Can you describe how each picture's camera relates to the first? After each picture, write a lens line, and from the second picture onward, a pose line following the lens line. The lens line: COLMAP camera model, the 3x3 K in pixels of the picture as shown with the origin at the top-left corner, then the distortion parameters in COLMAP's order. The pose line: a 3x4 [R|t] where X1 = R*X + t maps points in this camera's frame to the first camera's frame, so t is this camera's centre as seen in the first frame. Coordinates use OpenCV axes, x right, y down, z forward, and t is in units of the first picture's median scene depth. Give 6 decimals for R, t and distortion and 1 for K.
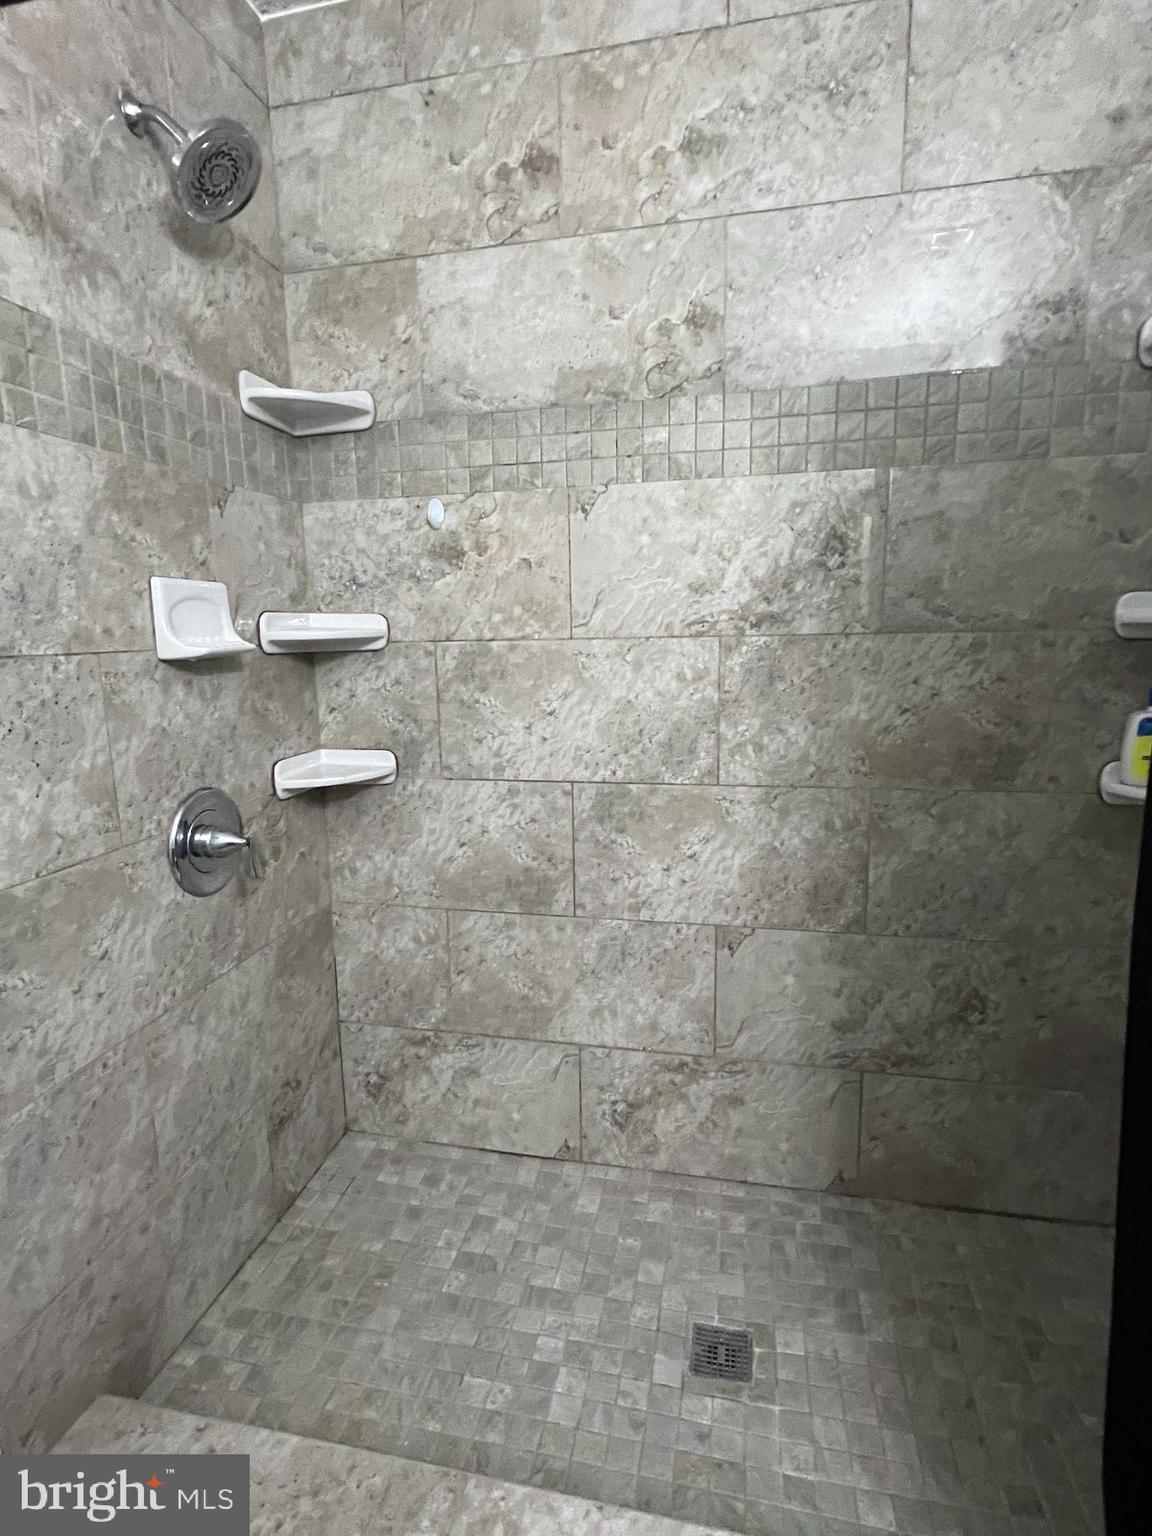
lens RADIAL K [[767.0, 0, 576.0], [0, 767.0, 768.0], [0, 0, 1]] dist [0.000539, 0.000644]
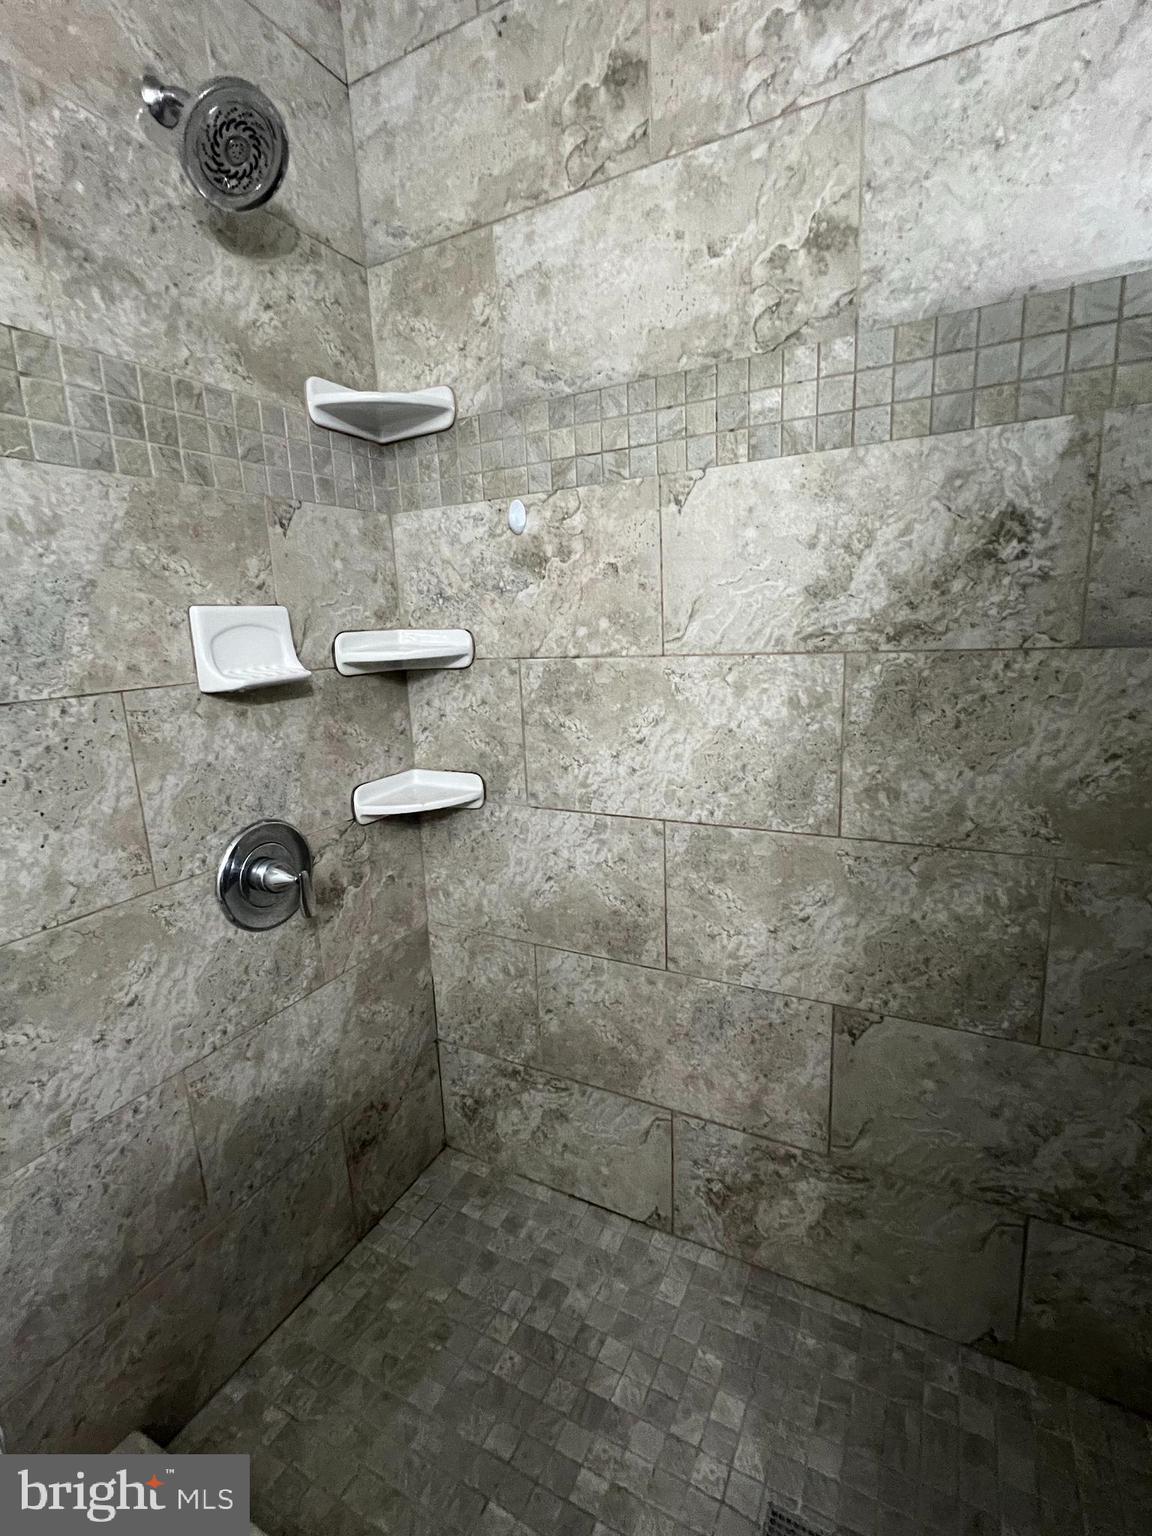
lens RADIAL K [[702.5, 0, 576.0], [0, 702.5, 768.0], [0, 0, 1]] dist [-0.000273, 0.000869]
pose [[0.962701, 0.032689, -0.268586, 0.125866], [-0.022593, 0.998920, 0.040597, -0.080860], [0.269623, -0.033014, 0.962400, 0.241139]]
